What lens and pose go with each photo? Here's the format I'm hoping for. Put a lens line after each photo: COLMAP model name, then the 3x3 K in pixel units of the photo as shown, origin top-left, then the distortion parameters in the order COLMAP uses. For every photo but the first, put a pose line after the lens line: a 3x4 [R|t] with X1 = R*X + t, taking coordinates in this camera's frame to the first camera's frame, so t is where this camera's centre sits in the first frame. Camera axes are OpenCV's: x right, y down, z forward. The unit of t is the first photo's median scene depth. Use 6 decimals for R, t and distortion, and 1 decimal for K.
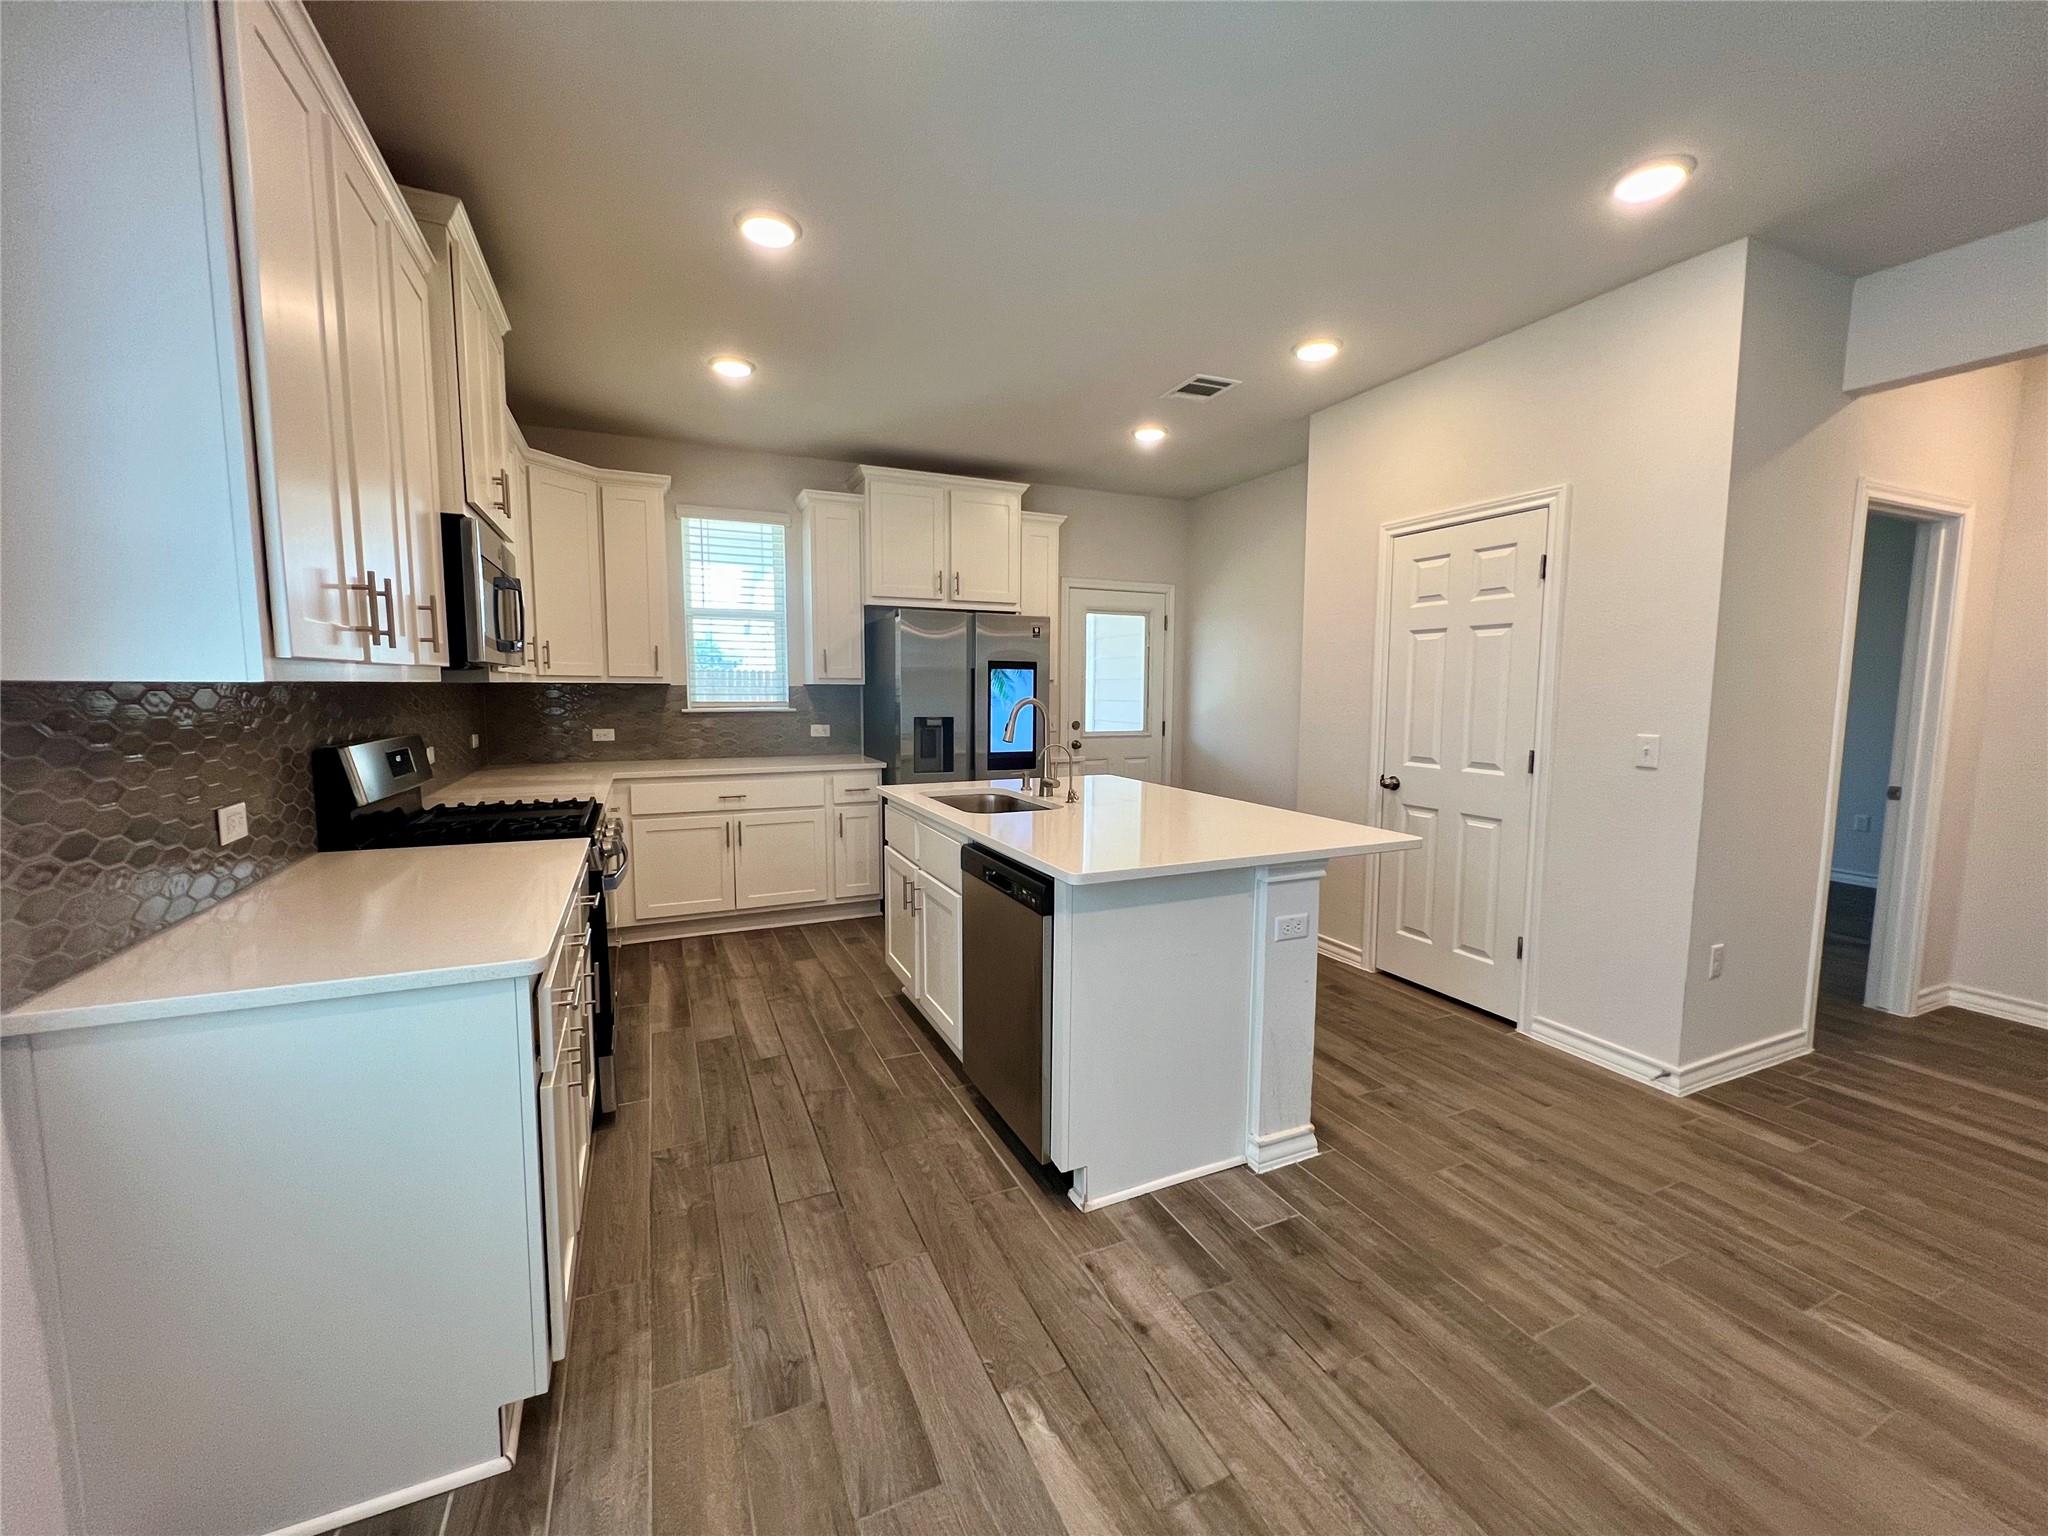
lens RADIAL K [[821.4, 0, 1025.4], [0, 821.4, 766.8], [0, 0, 1]] dist [-0.001893, 0.000557]
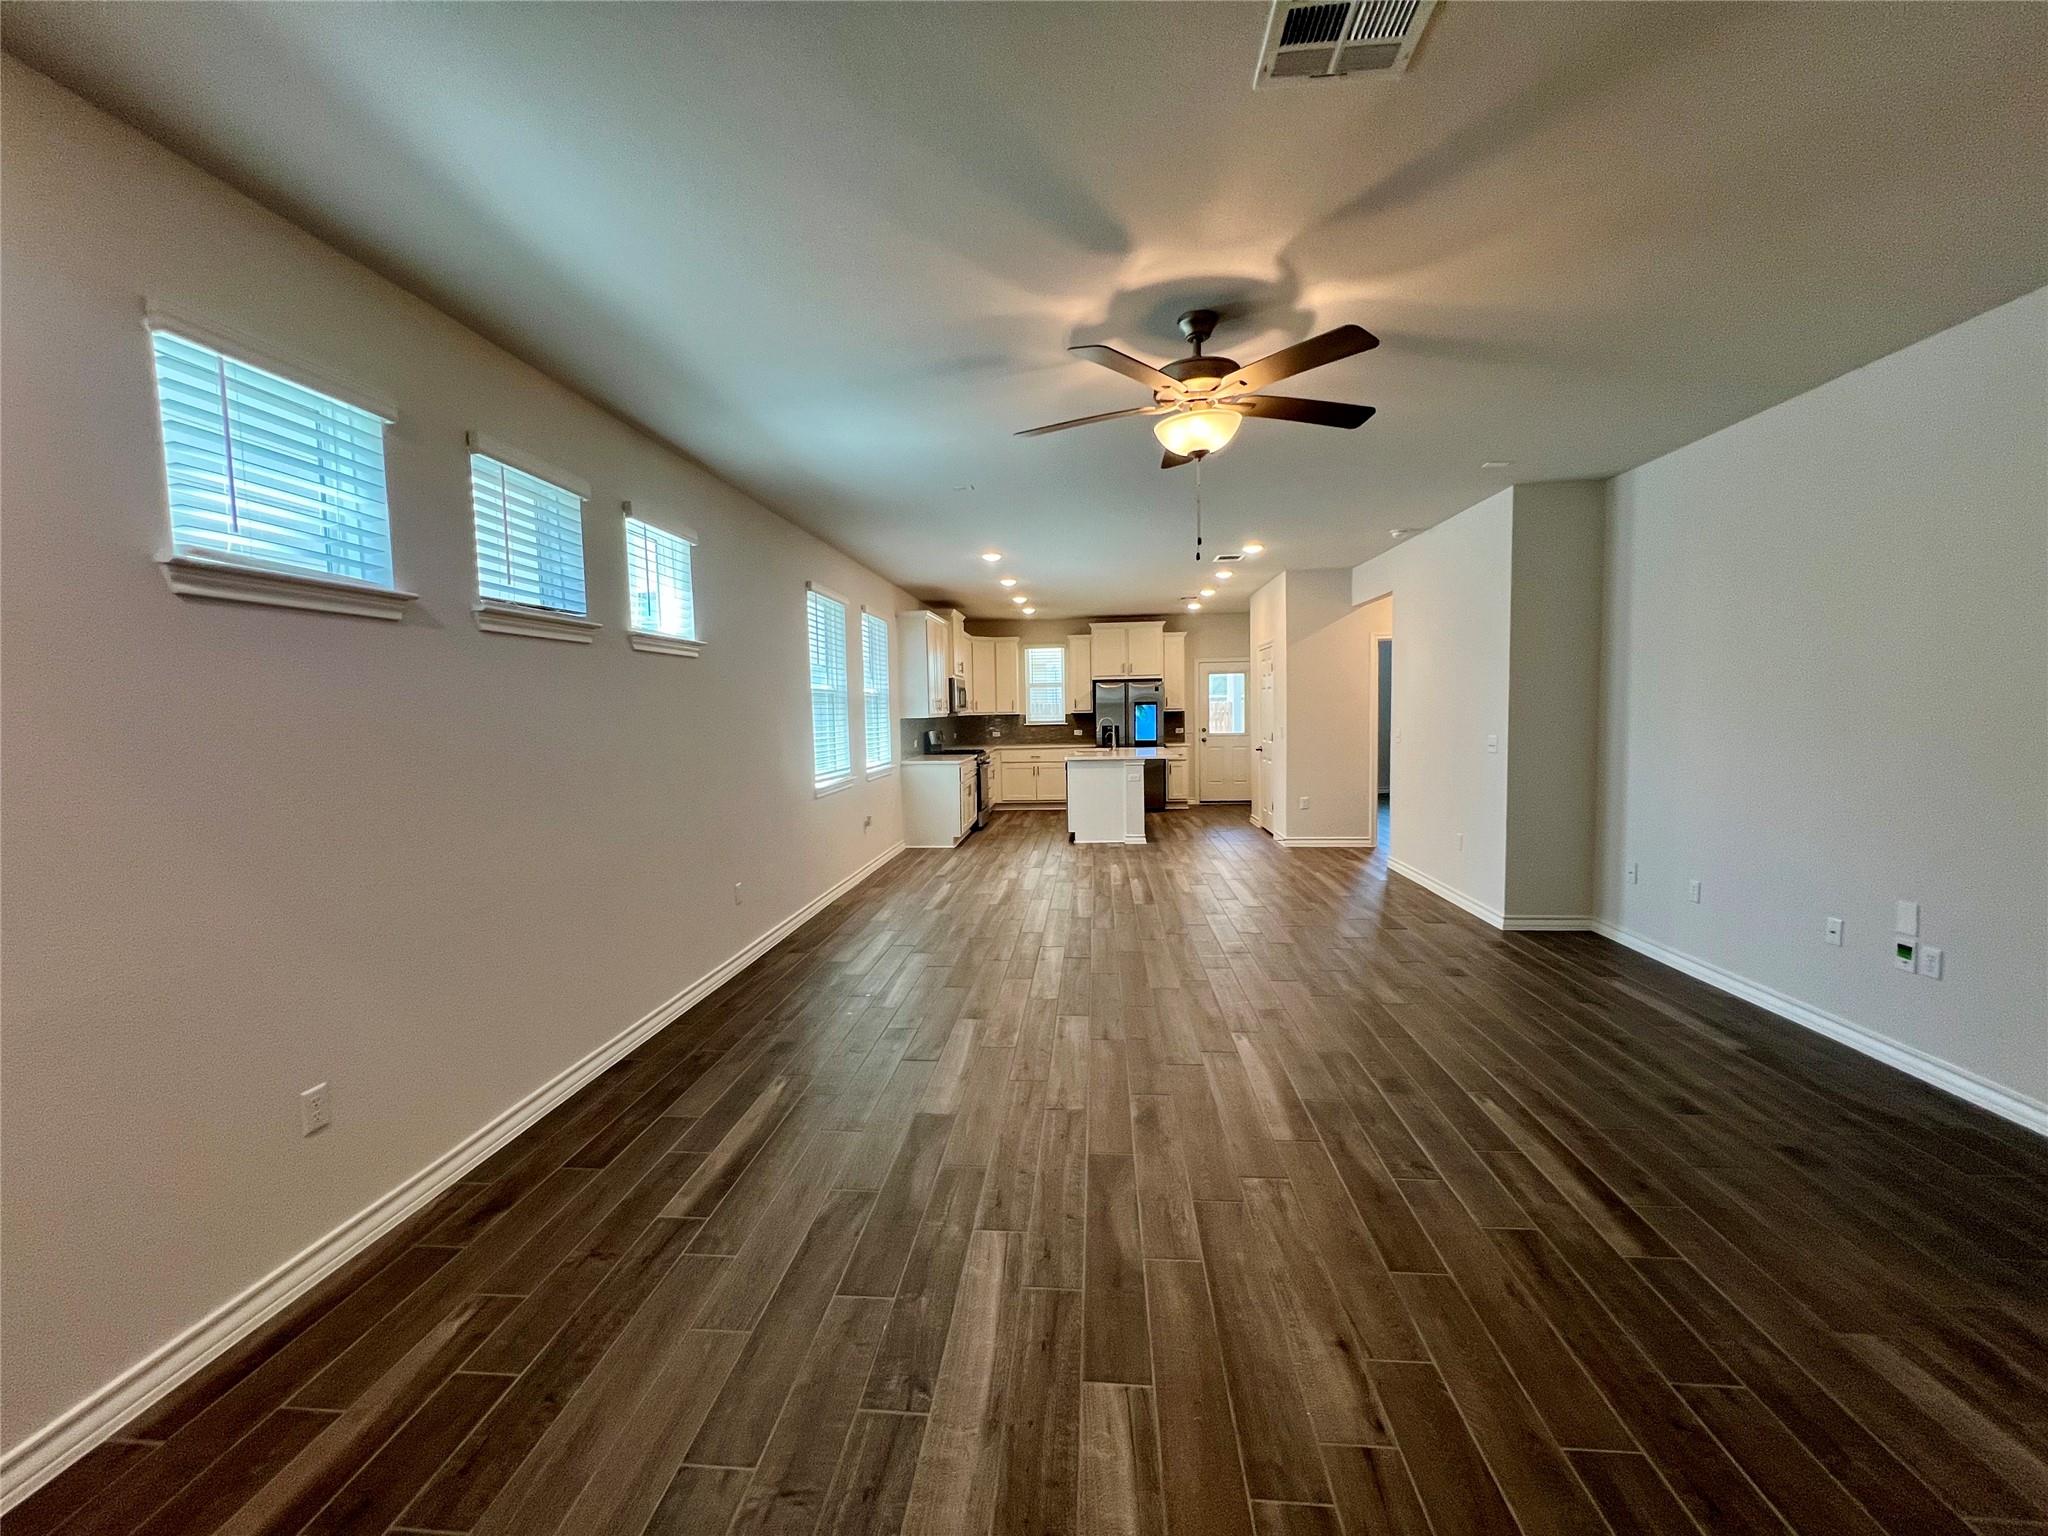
lens RADIAL K [[819.6, 0, 1022.3], [0, 819.6, 770.8], [0, 0, 1]] dist [-0.000696, 0.000310]
pose [[0.869562, 0.013732, -0.493632, 1.133618], [-0.024035, 0.999605, -0.014532, 0.151677], [0.493238, 0.024501, 0.869549, -1.640465]]
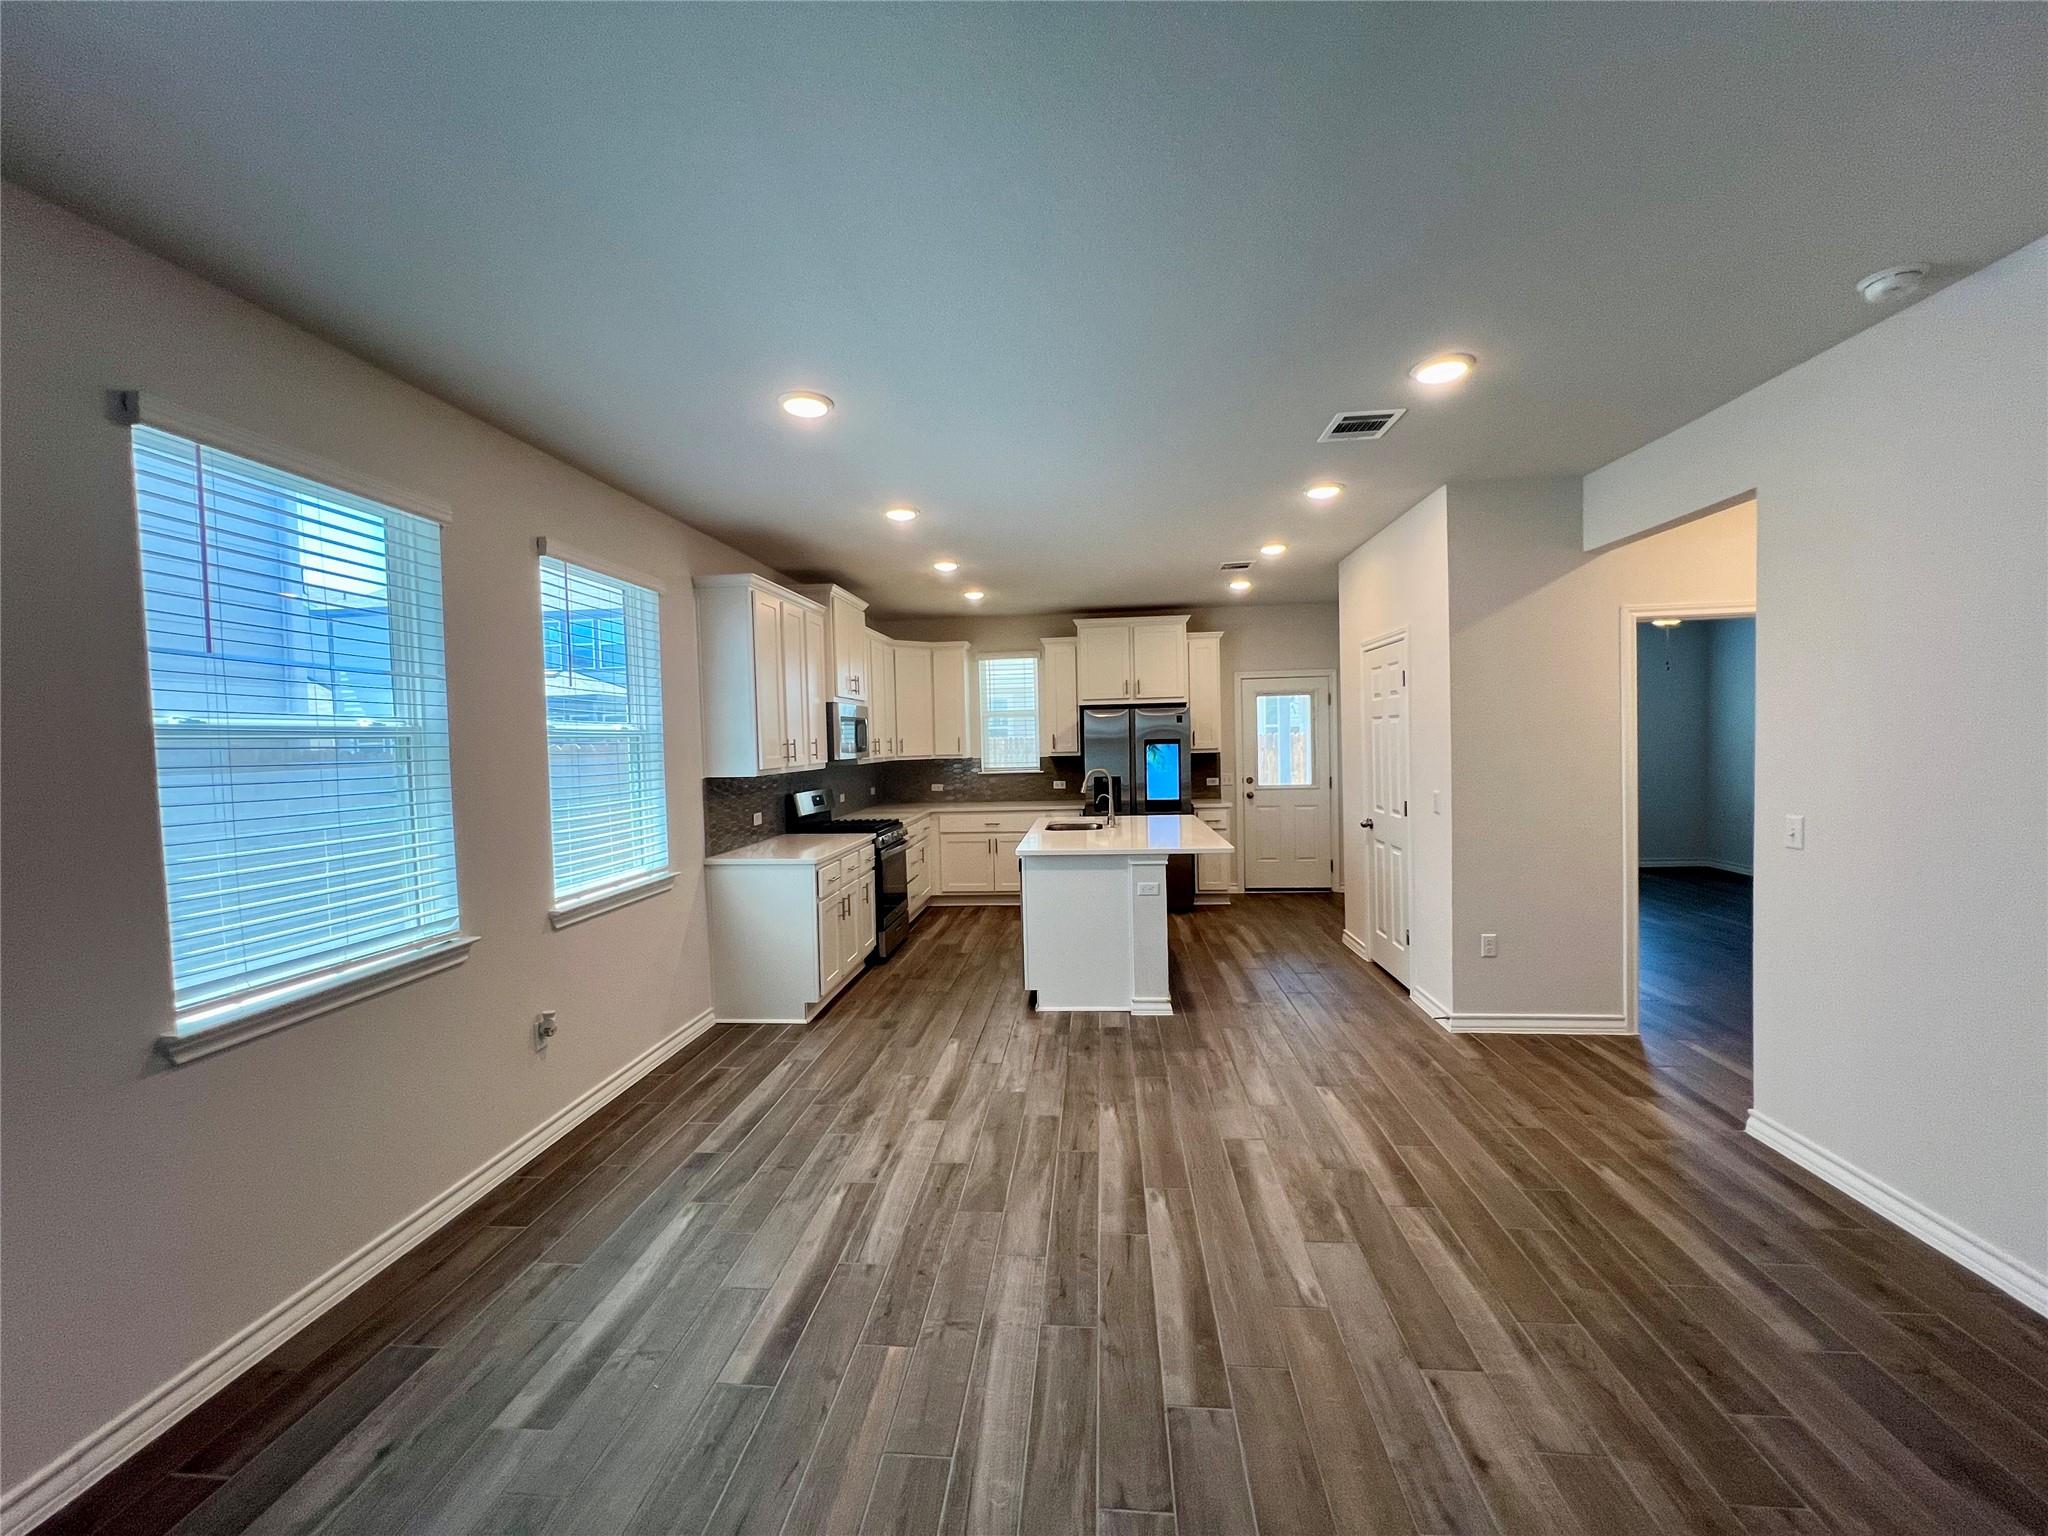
lens RADIAL K [[819.6, 0, 1024.0], [0, 819.6, 768.1], [0, 0, 1]] dist [-0.000696, 0.000310]
pose [[0.867370, -0.009397, -0.497575, 0.686343], [-0.019514, 0.998411, -0.052872, 0.011395], [0.497281, 0.055569, 0.865808, -0.561473]]
